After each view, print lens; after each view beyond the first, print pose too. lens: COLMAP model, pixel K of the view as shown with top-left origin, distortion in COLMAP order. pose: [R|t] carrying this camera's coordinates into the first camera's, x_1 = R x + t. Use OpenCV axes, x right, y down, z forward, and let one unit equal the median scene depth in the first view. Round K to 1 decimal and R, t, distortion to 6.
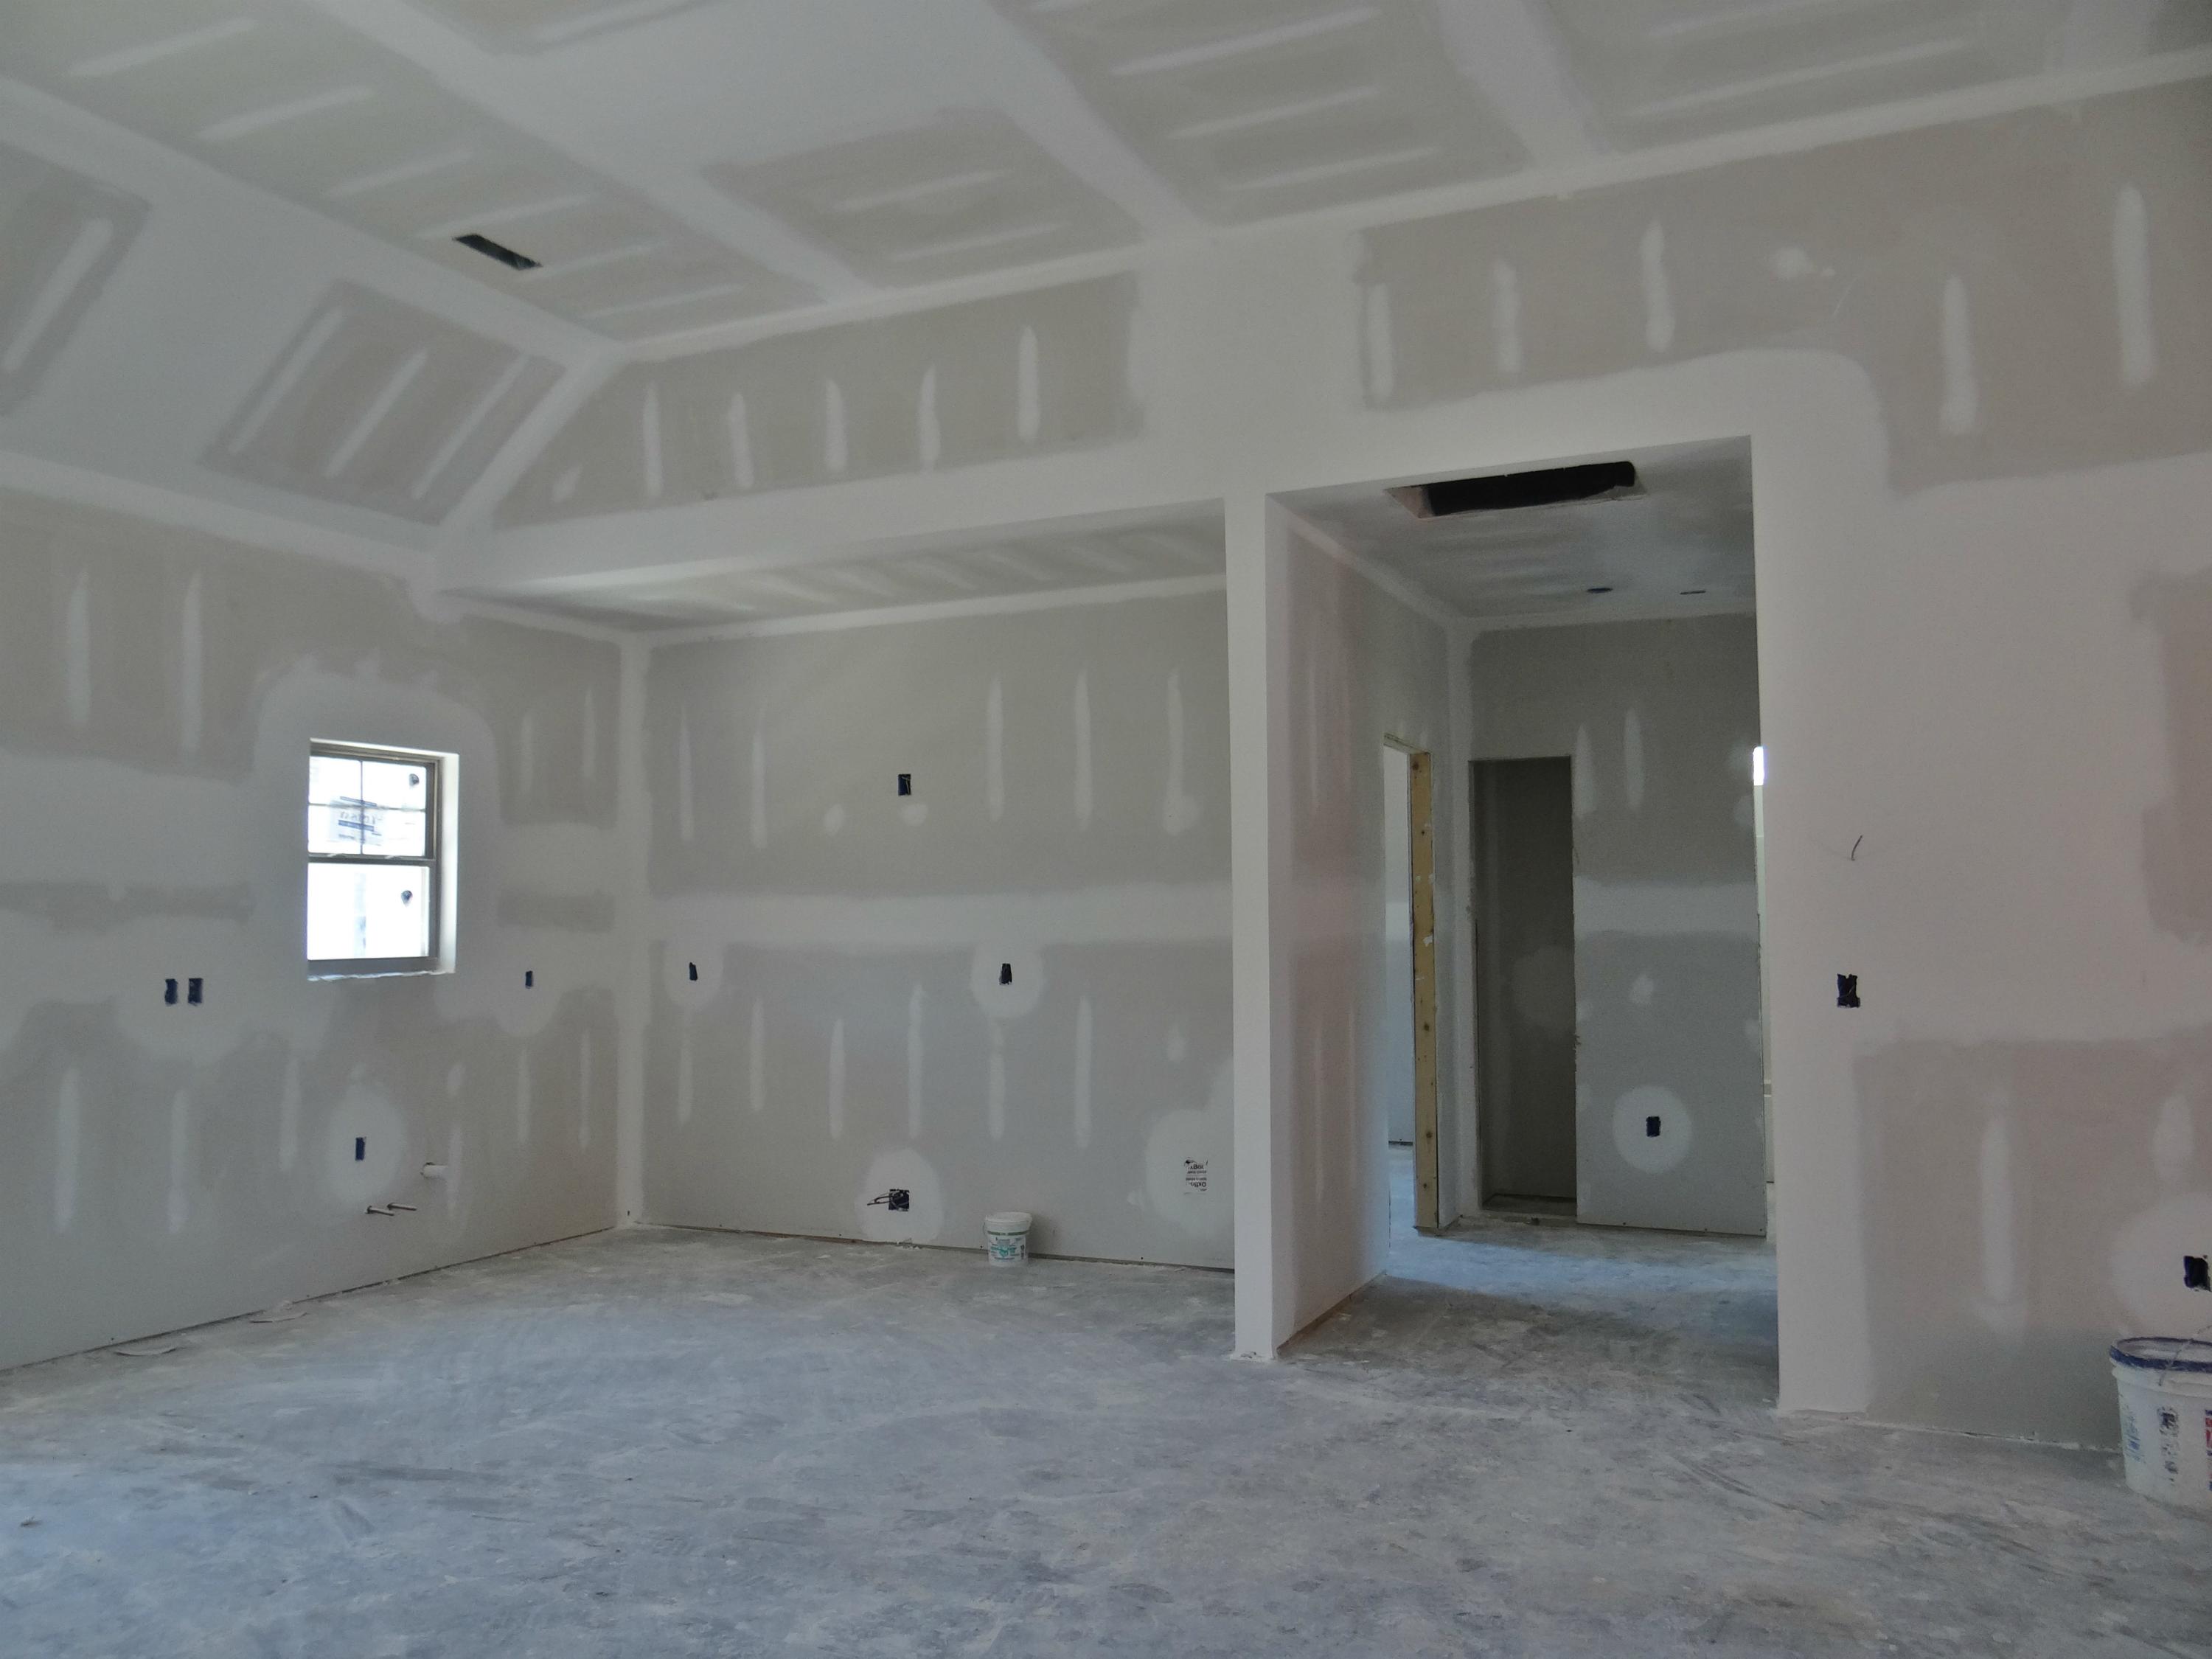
lens RADIAL K [[1740.7, 0, 1106.0], [0, 1740.7, 829.5], [0, 0, 1]] dist [-0.009504, -0.006294]
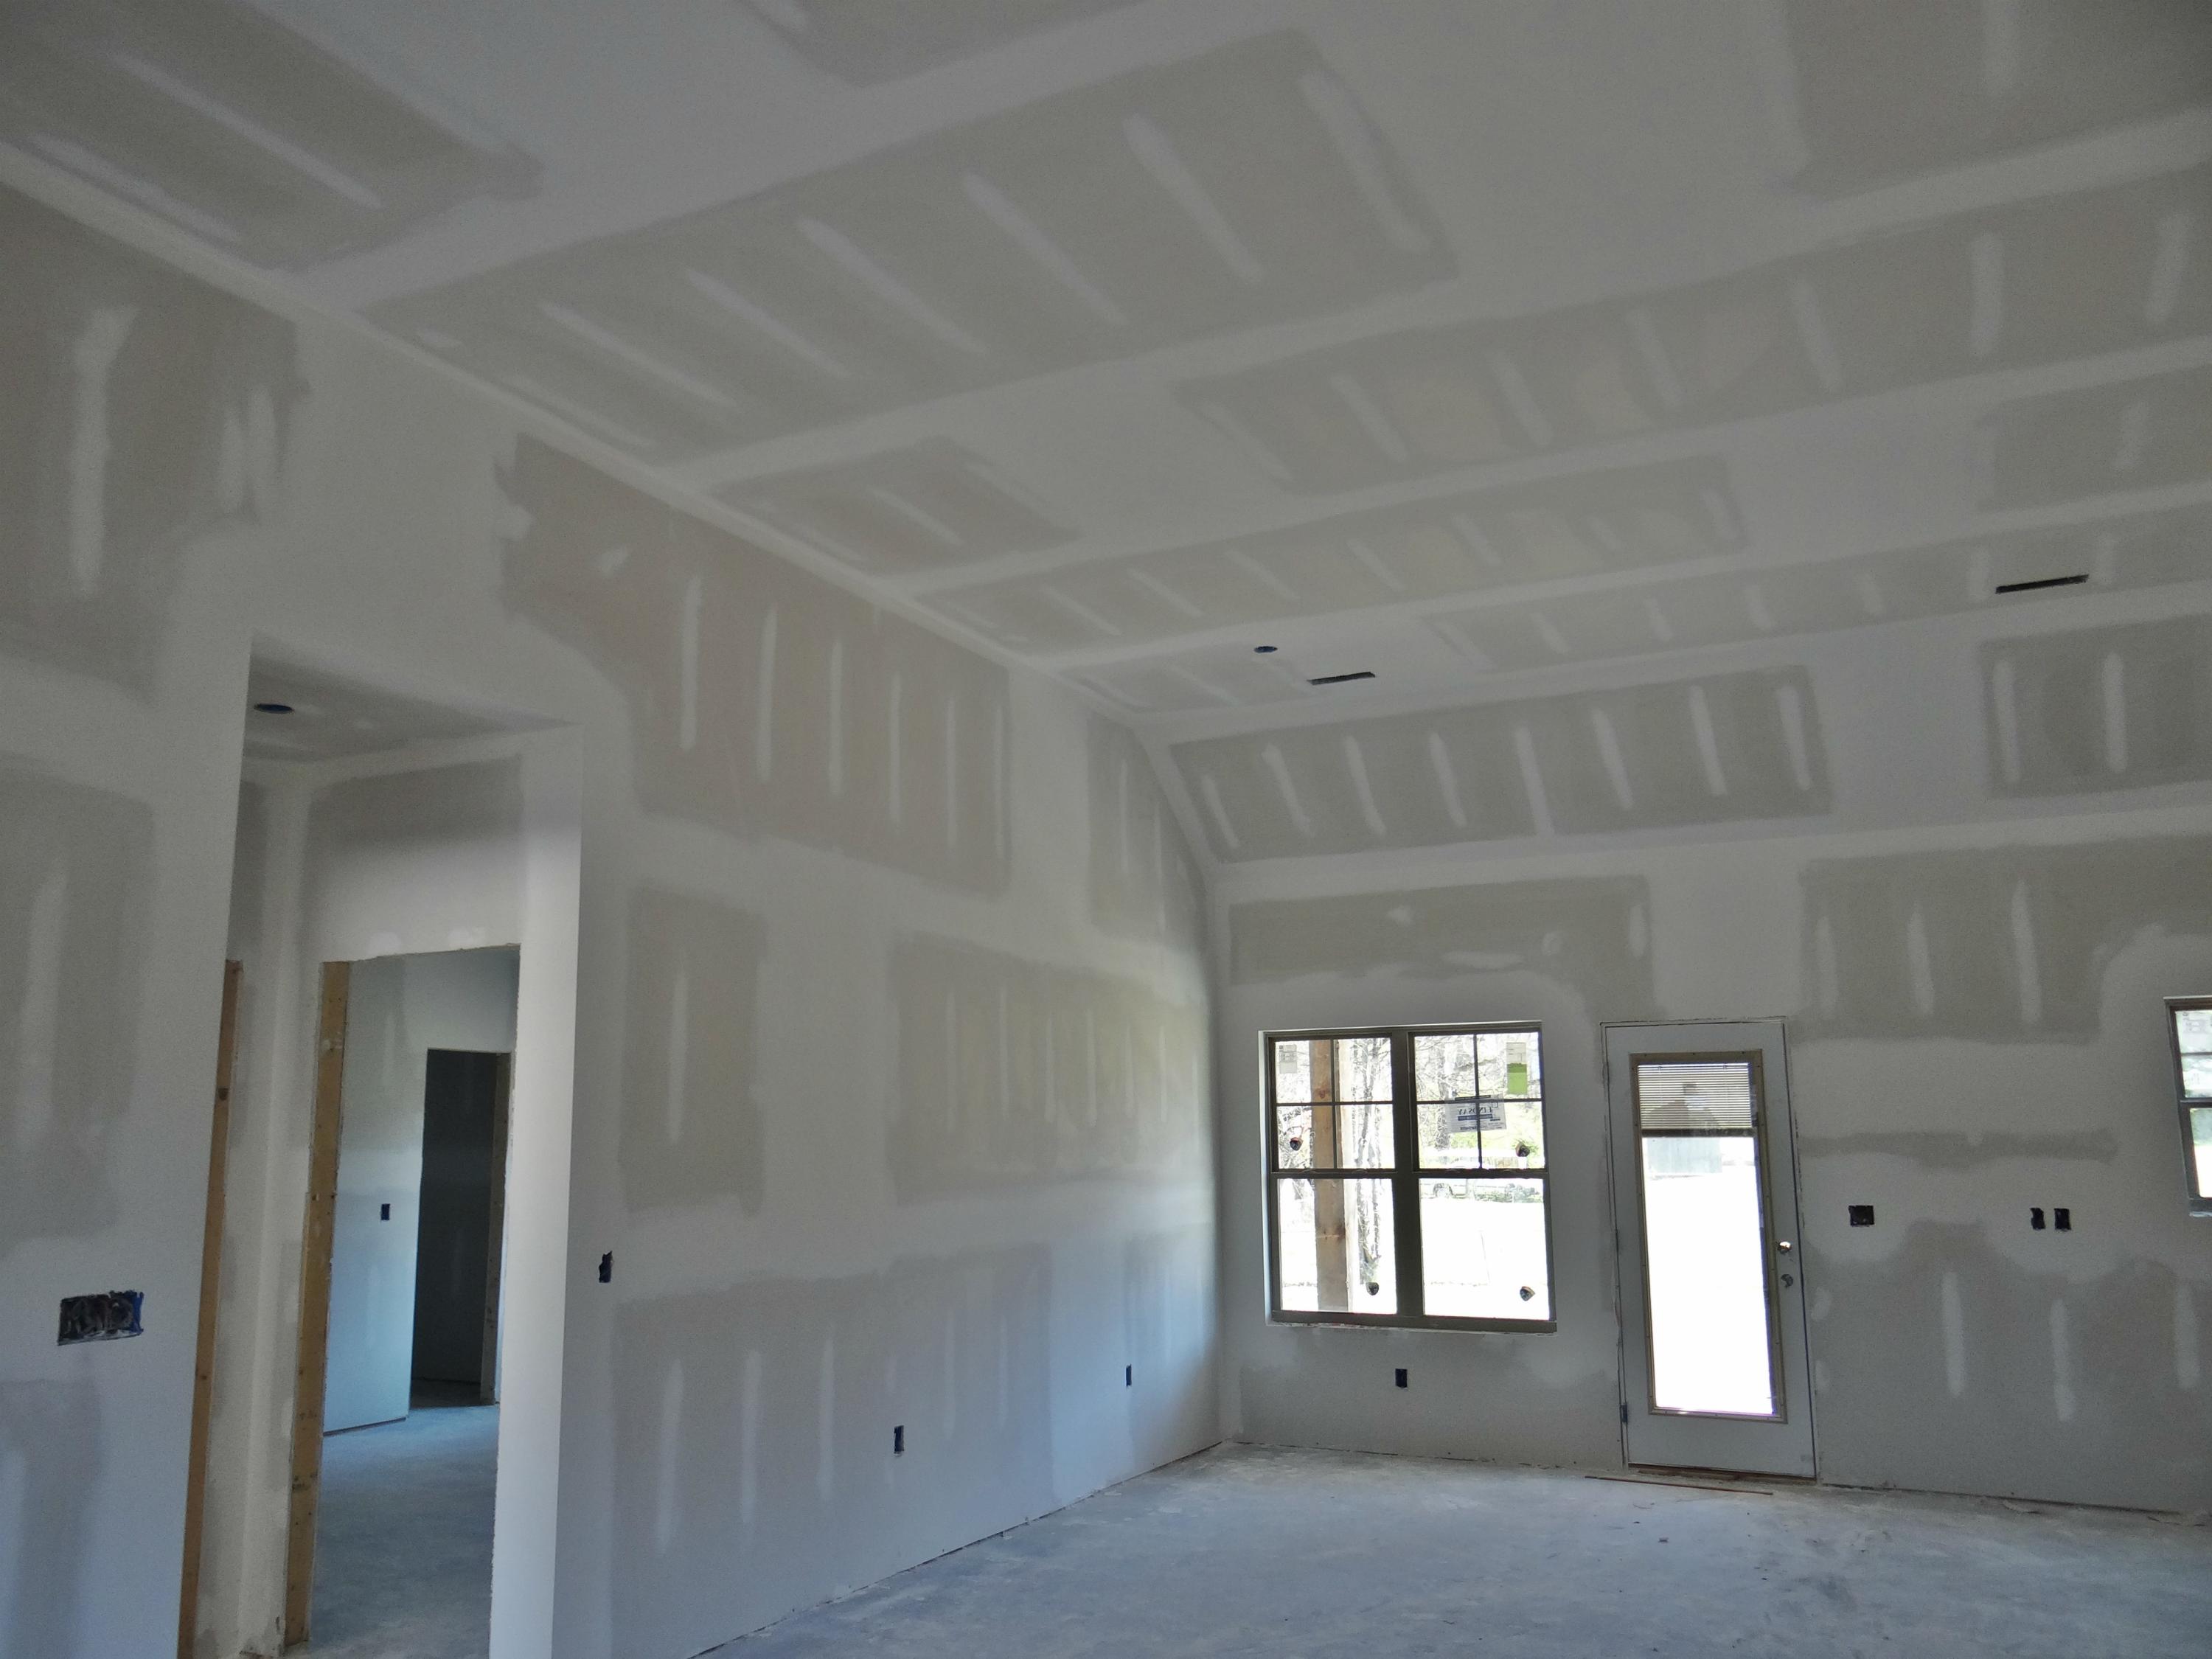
lens RADIAL K [[1740.7, 0, 1106.0], [0, 1740.7, 829.5], [0, 0, 1]] dist [-0.009504, -0.006294]
pose [[-0.033205, -0.177414, -0.983576, 0.762874], [0.053459, 0.982395, -0.179006, 0.005671], [0.998018, -0.058525, -0.023136, 0.375989]]
